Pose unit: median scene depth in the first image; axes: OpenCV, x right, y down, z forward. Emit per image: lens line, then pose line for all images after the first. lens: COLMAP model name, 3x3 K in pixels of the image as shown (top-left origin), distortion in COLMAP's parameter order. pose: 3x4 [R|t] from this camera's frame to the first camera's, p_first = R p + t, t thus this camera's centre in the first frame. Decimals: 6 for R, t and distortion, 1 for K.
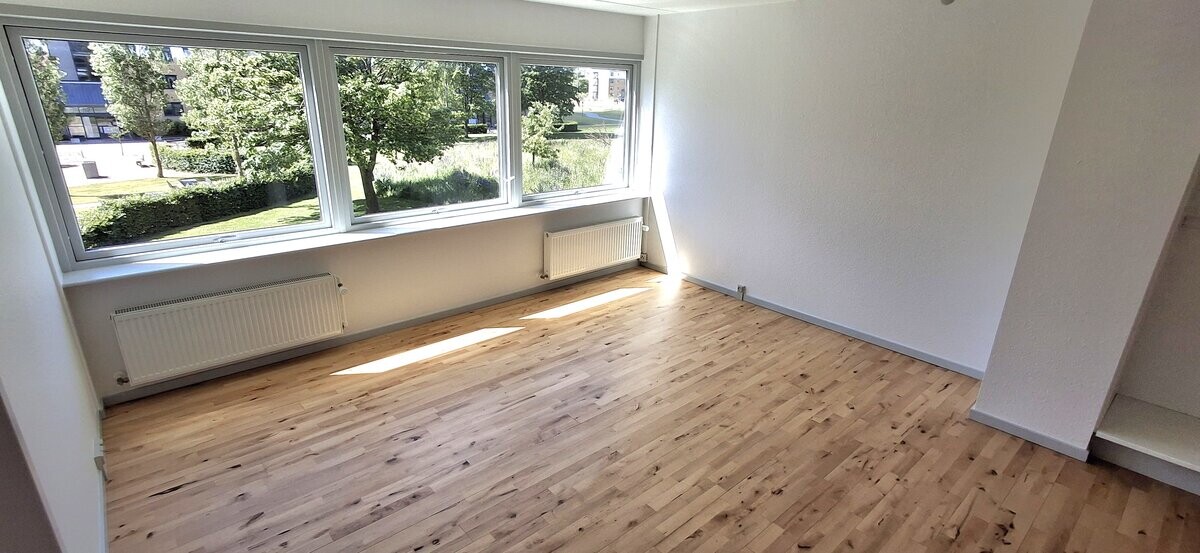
lens RADIAL K [[553.1, 0, 600.0], [0, 553.1, 276.5], [0, 0, 1]] dist [0.012612, 0.001006]
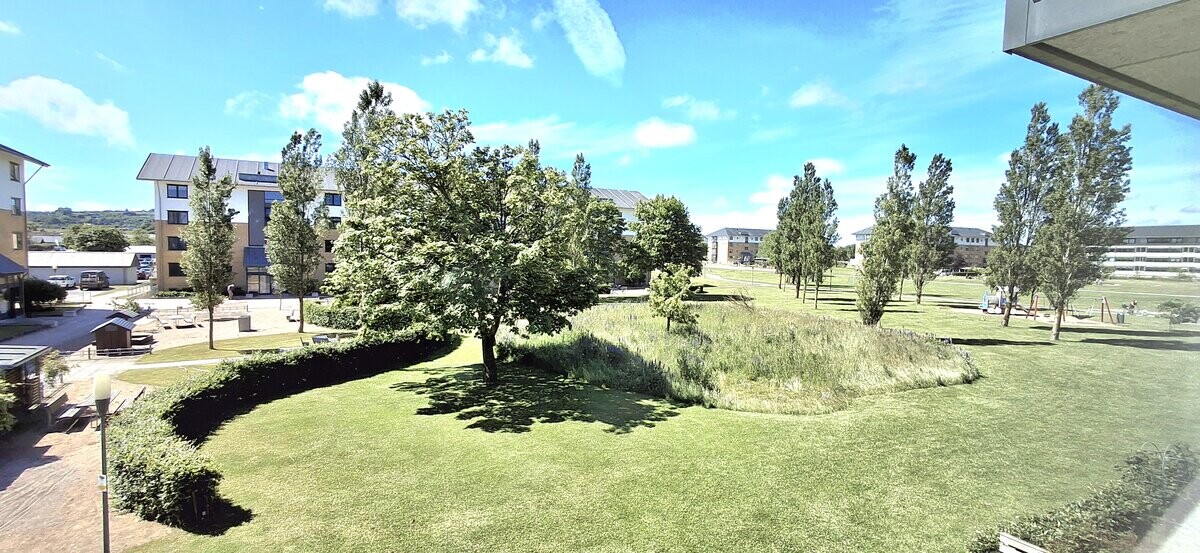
lens RADIAL K [[553.1, 0, 600.0], [0, 553.1, 276.5], [0, 0, 1]] dist [0.012612, 0.001006]
pose [[0.977862, 0.010938, -0.208965, -0.046070], [-0.068614, 0.960181, -0.270821, -0.040563], [0.197683, 0.279163, 0.939675, 0.134650]]
